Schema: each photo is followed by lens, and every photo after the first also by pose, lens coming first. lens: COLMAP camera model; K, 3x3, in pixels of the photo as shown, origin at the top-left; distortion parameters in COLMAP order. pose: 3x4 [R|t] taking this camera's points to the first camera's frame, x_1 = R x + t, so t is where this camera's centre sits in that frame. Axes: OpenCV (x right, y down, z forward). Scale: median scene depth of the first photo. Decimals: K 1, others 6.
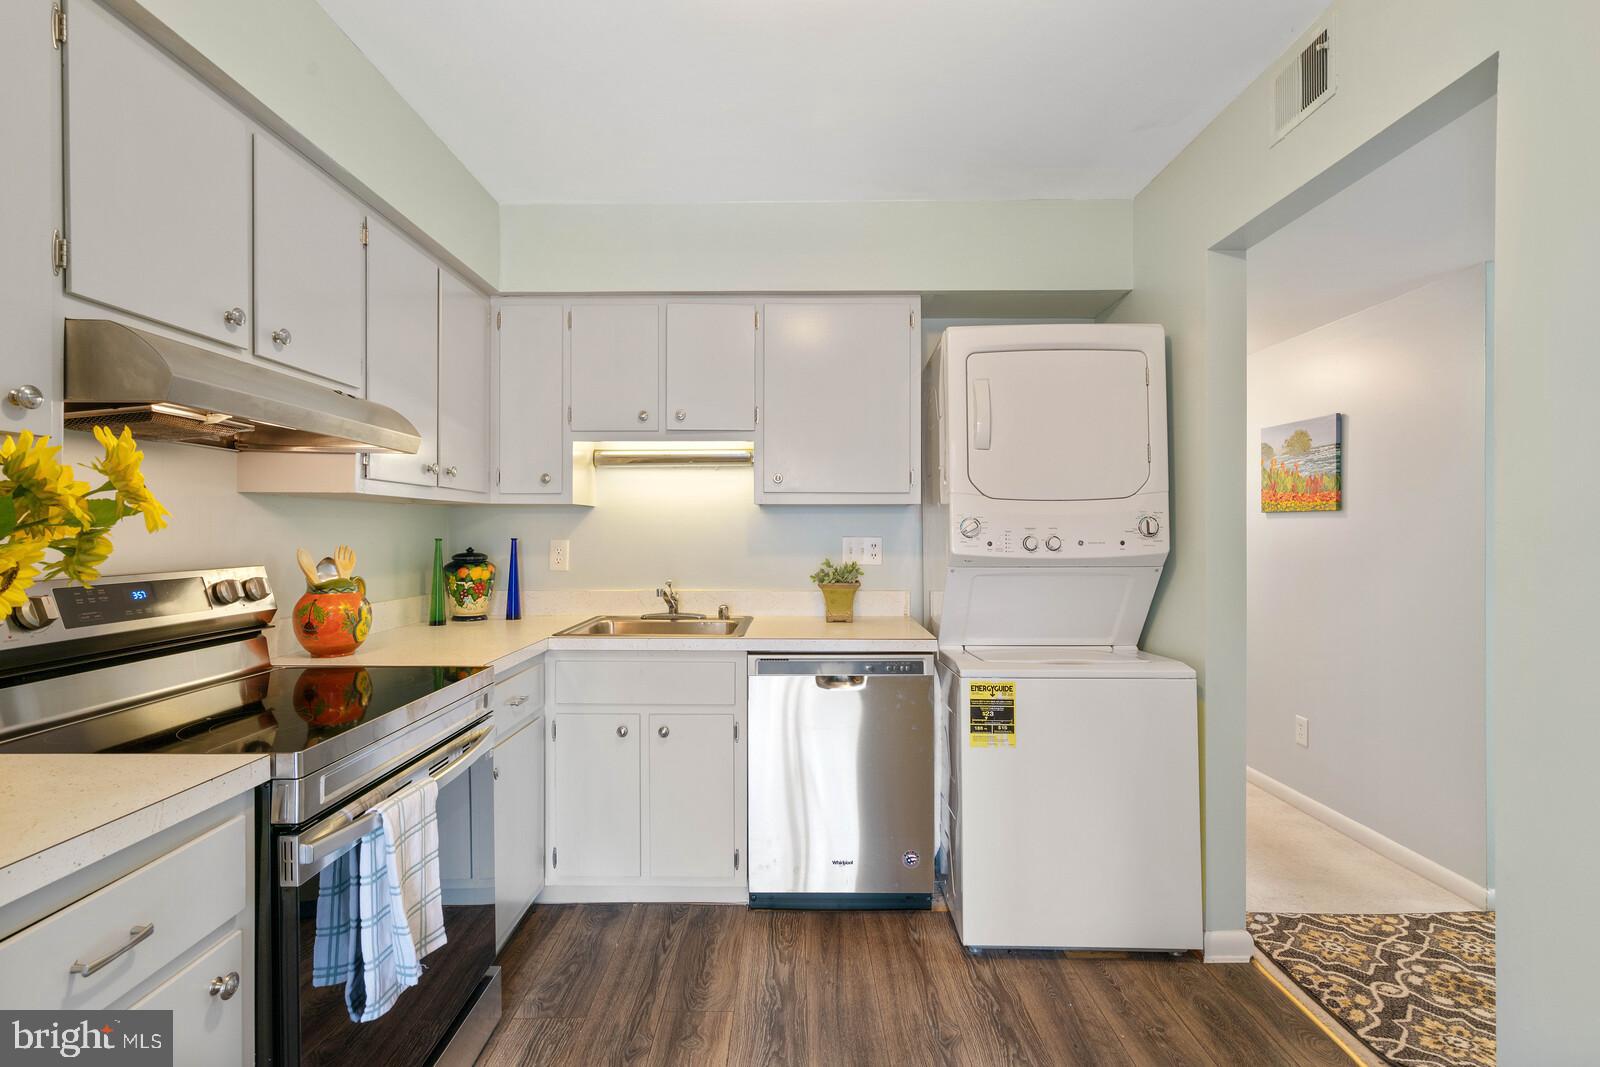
lens RADIAL K [[754.0, 0, 794.8], [0, 754.0, 528.1], [0, 0, 1]] dist [-0.000425, 0.000384]
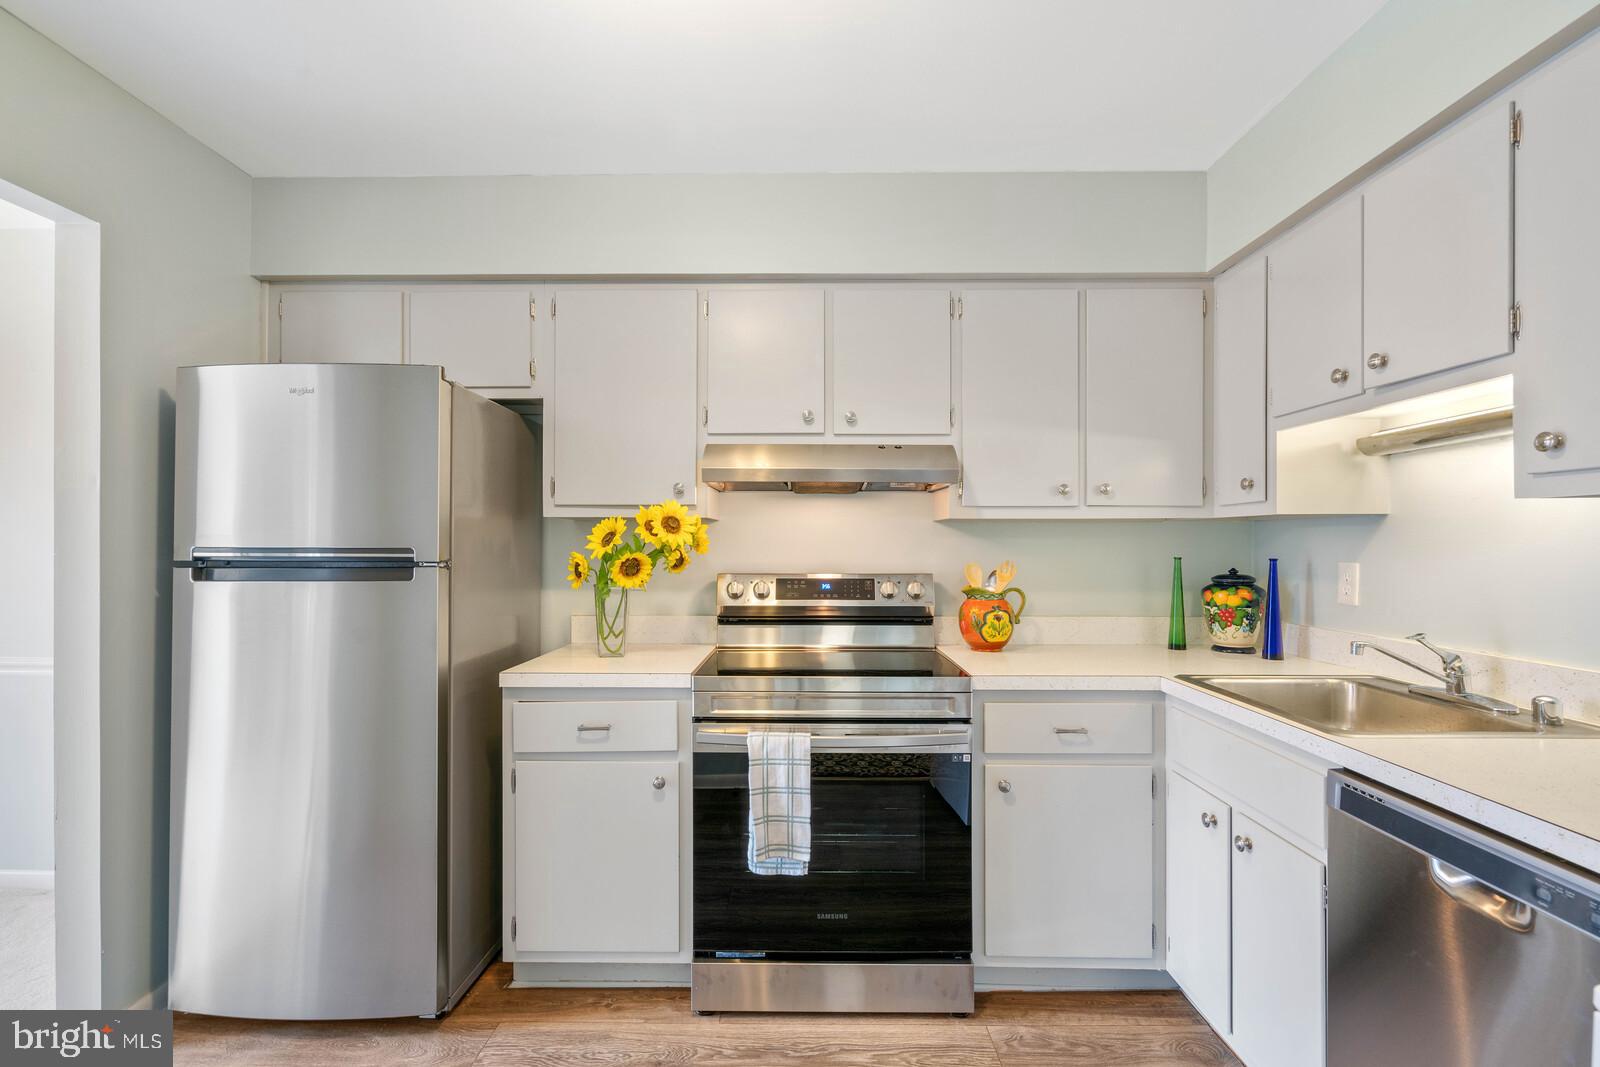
lens RADIAL K [[721.6, 0, 795.2], [0, 721.6, 538.0], [0, 0, 1]] dist [-0.012961, 0.006721]
pose [[-0.010563, -0.010338, -0.999891, 0.512288], [0.002454, 0.999943, -0.010364, -0.002512], [0.999941, -0.002563, -0.010537, 0.630491]]
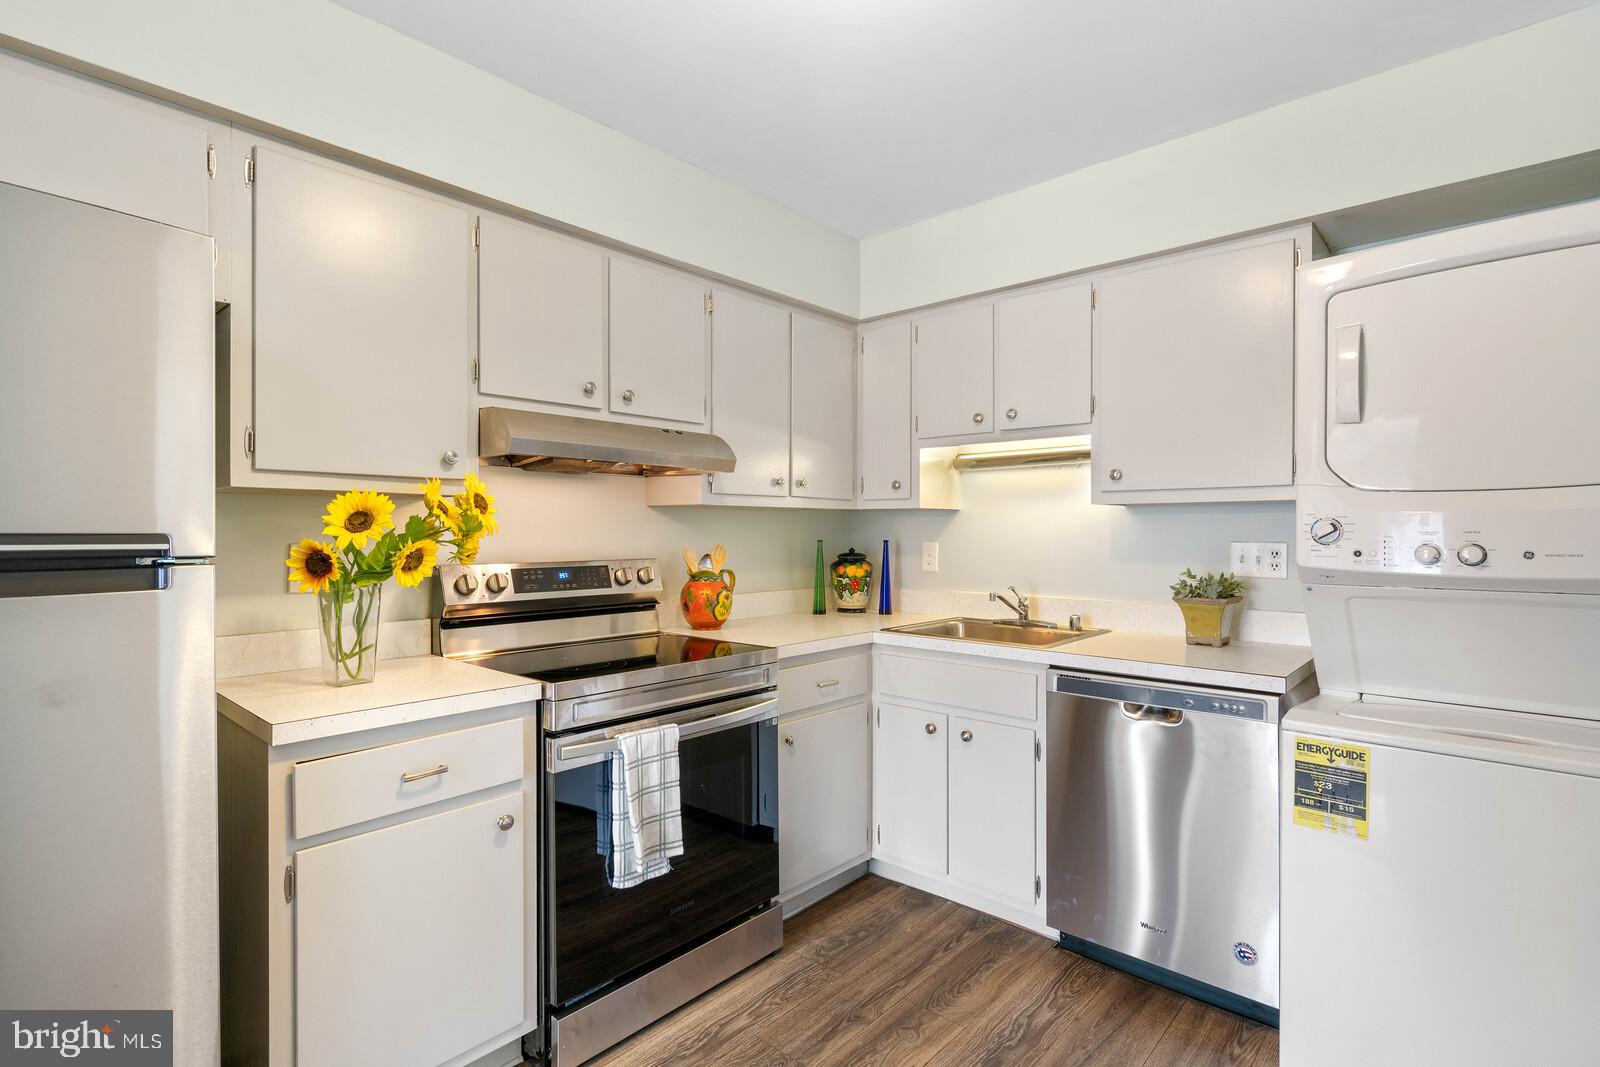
lens RADIAL K [[779.1, 0, 793.0], [0, 779.1, 531.2], [0, 0, 1]] dist [0.001992, 0.000719]
pose [[0.743023, 0.000155, -0.669266, 0.362511], [0.001539, 0.999997, 0.001940, -0.002625], [0.669264, -0.002472, 0.743020, 0.087245]]
